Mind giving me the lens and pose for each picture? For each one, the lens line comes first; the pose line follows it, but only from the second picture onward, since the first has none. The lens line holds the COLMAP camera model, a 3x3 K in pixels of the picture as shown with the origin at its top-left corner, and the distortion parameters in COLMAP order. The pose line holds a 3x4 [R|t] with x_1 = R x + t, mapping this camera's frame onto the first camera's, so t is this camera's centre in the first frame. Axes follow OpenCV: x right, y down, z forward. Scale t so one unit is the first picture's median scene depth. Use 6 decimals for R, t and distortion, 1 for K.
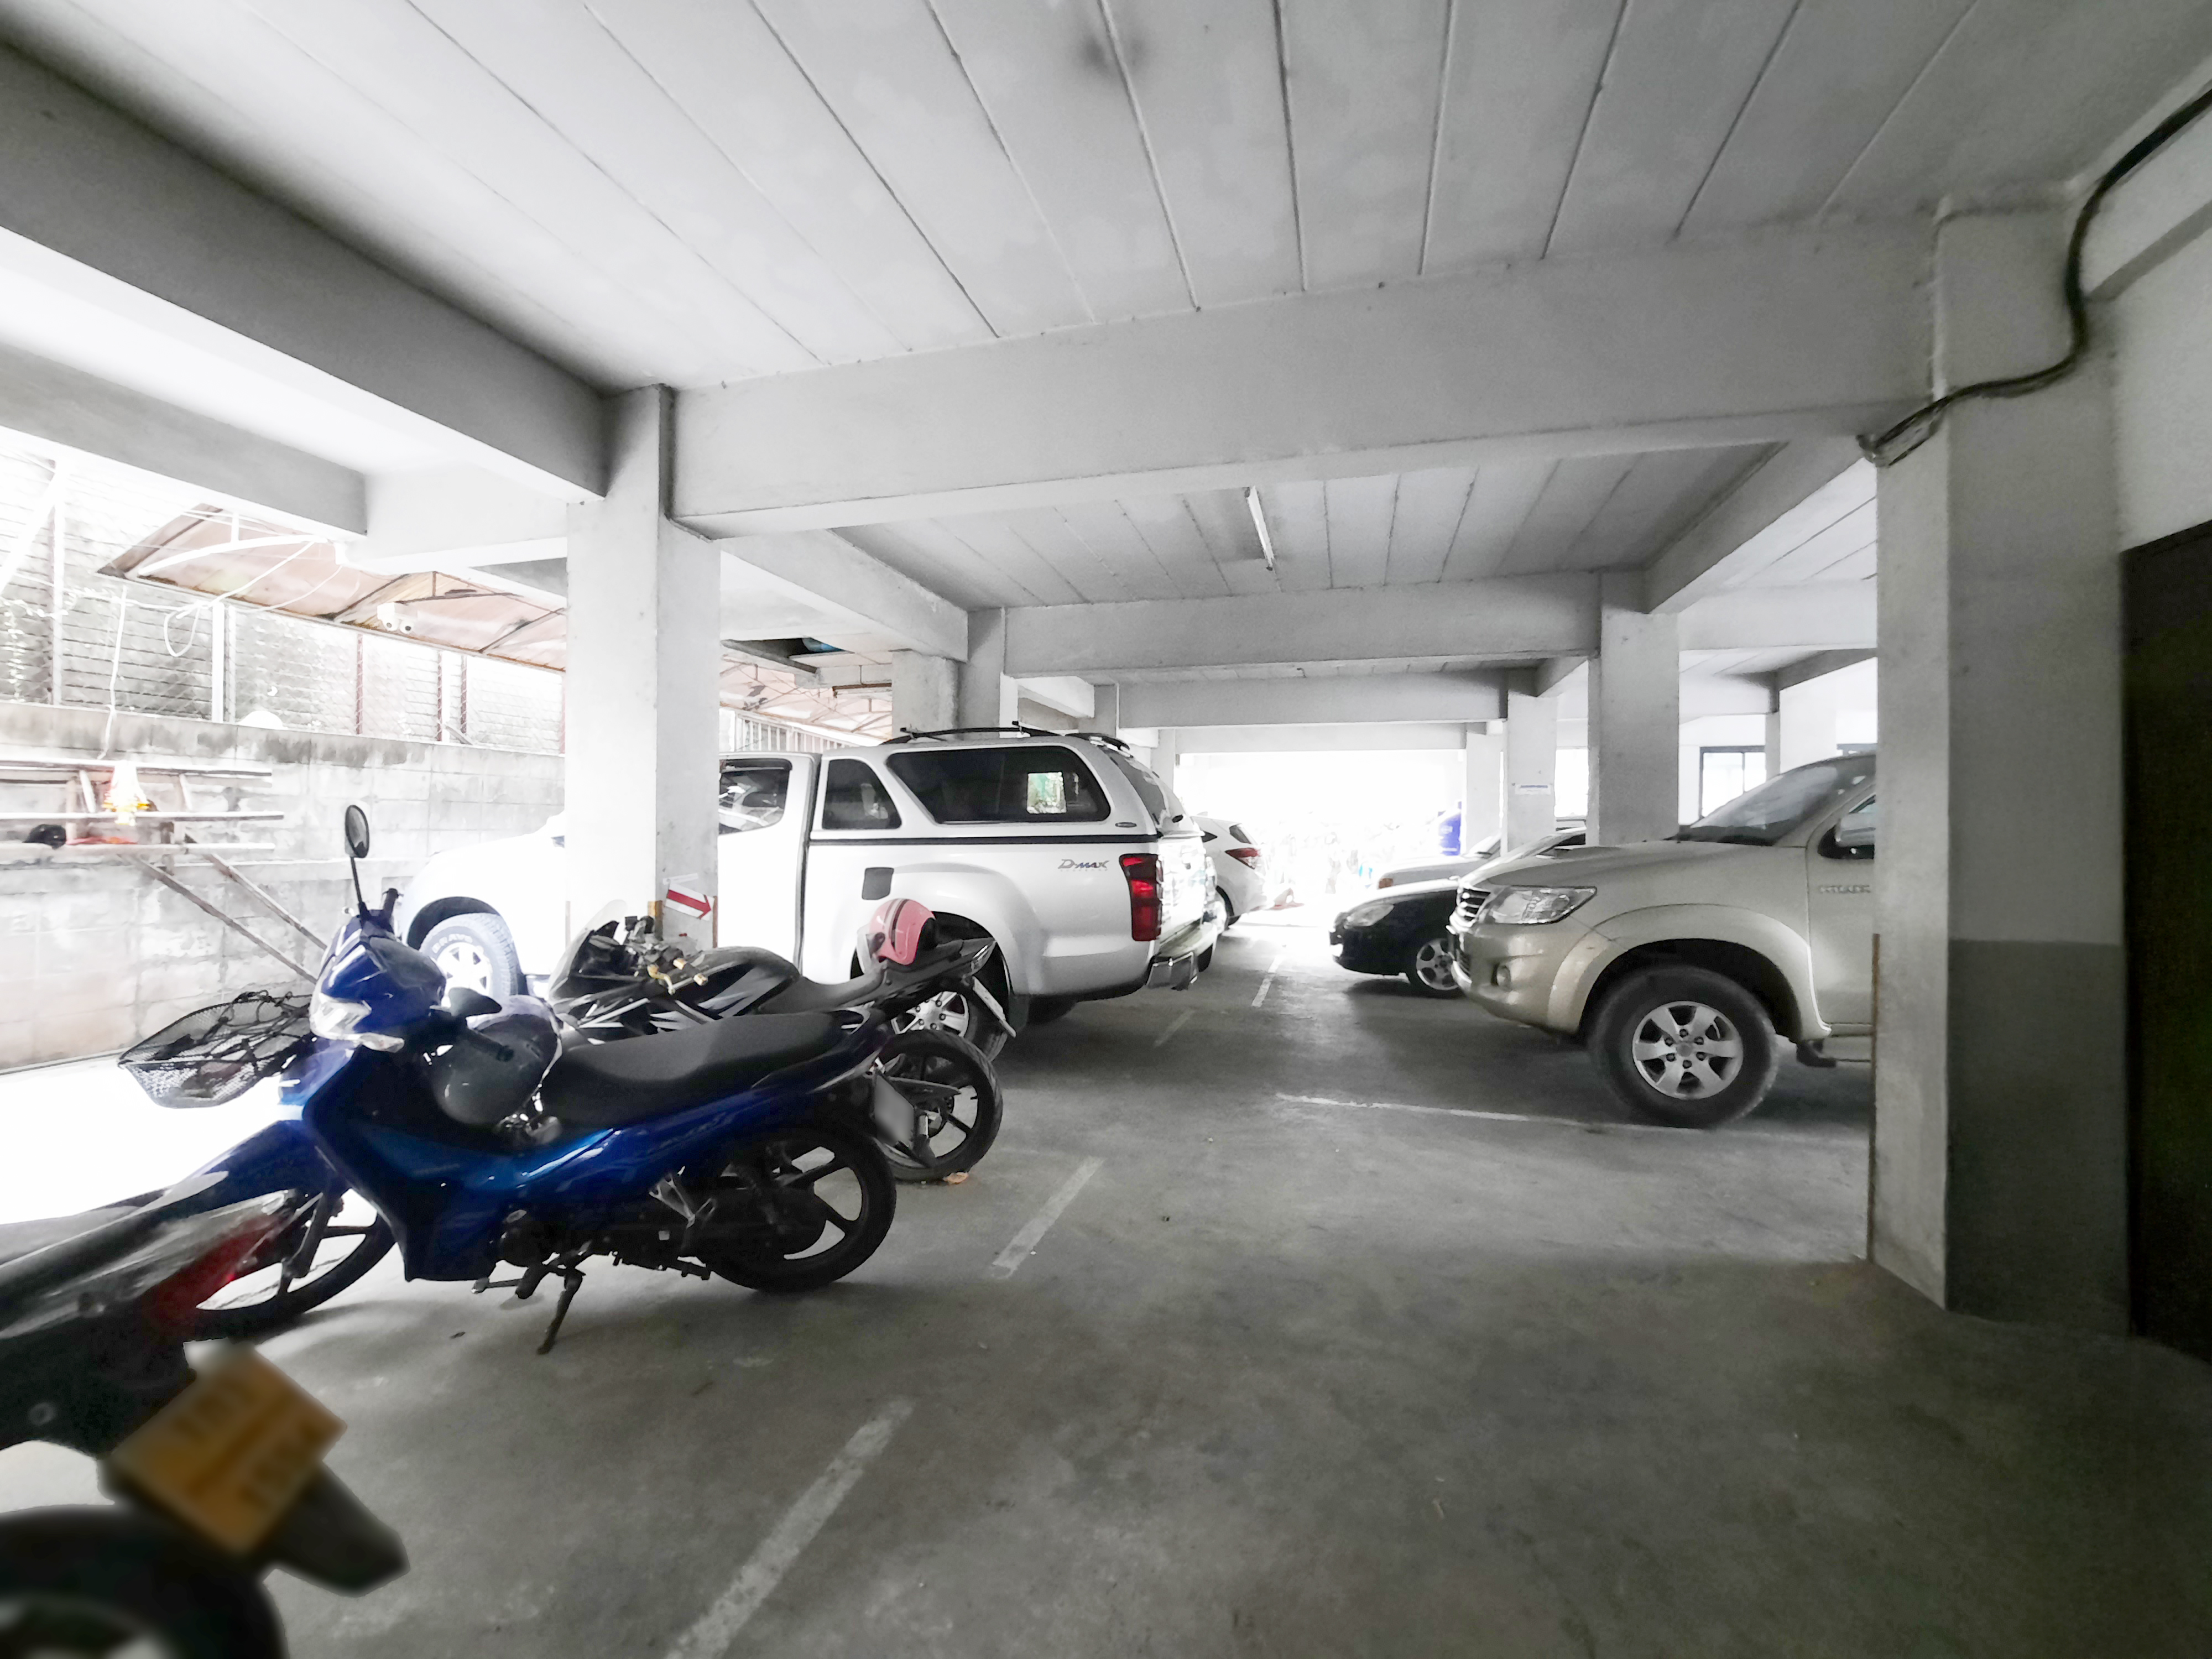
lens RADIAL K [[893.4, 0, 1114.1], [0, 893.4, 831.5], [0, 0, 1]] dist [-0.017520, -0.000356]
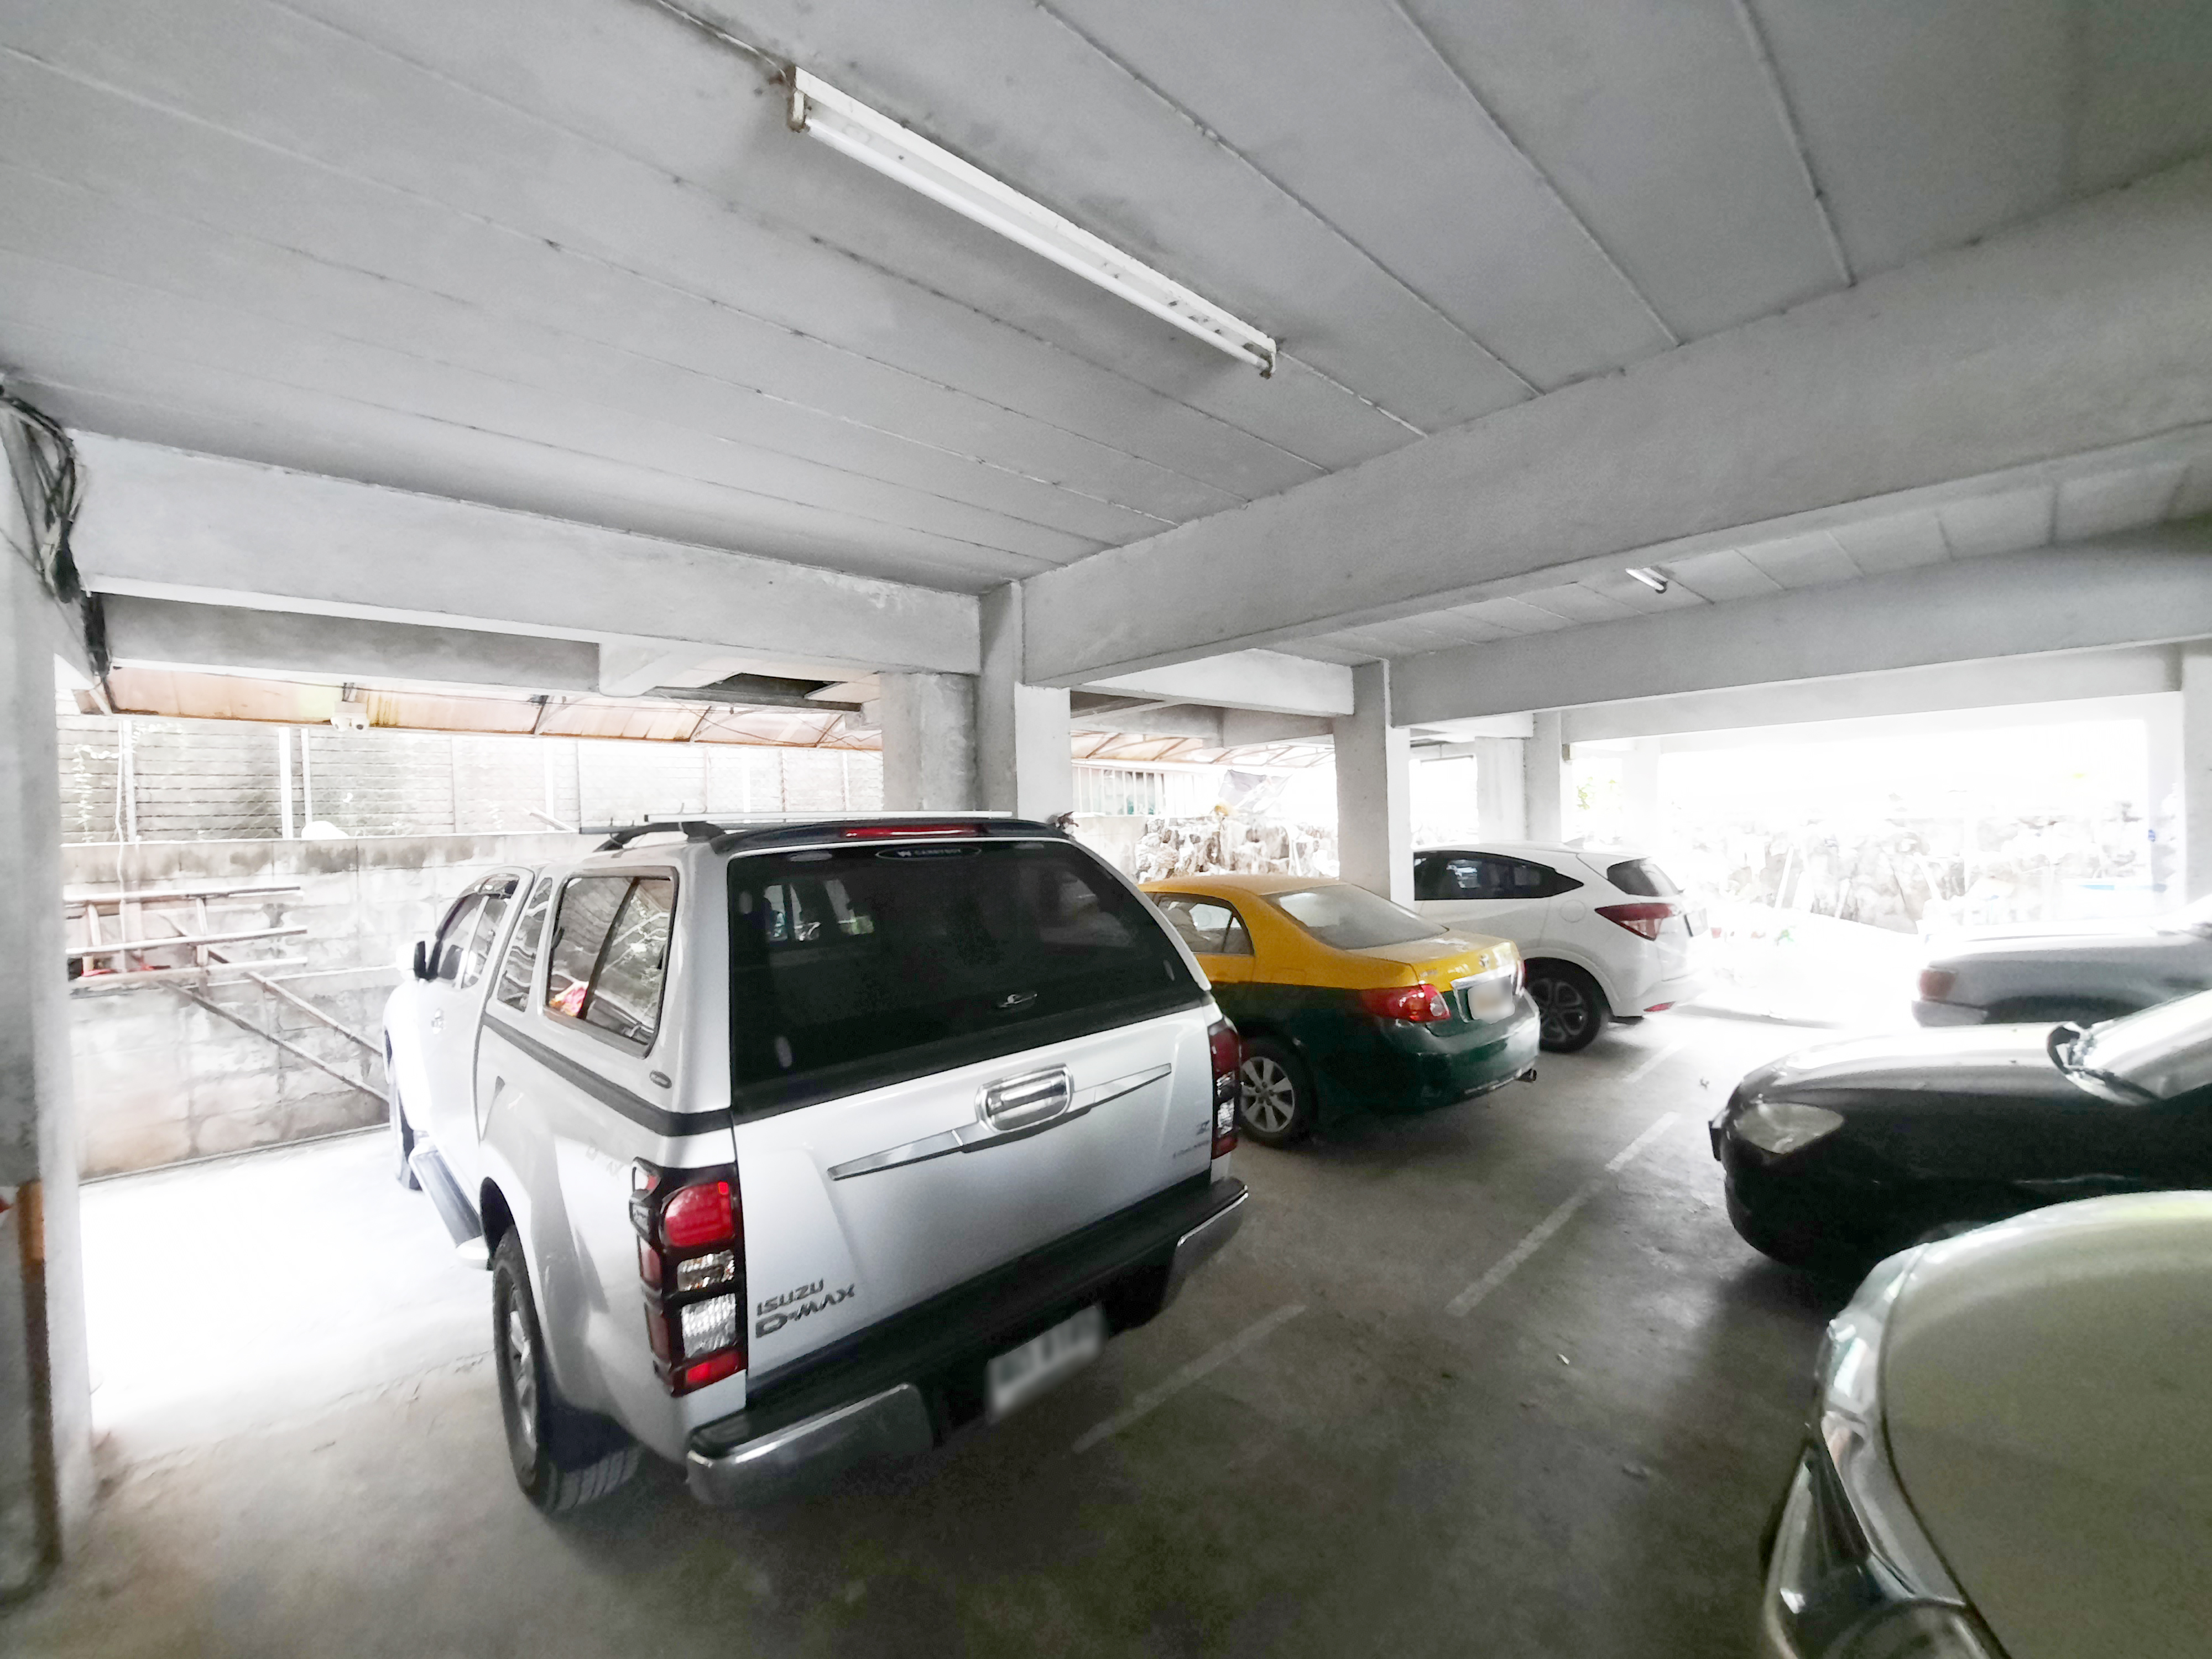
lens RADIAL K [[893.4, 0, 1092.8], [0, 893.4, 838.8], [0, 0, 1]] dist [-0.017520, -0.000356]
pose [[0.846597, -0.027981, -0.531498, 0.327734], [0.039434, 0.999170, 0.010212, -0.096028], [0.530771, -0.029604, 0.846998, 0.639330]]
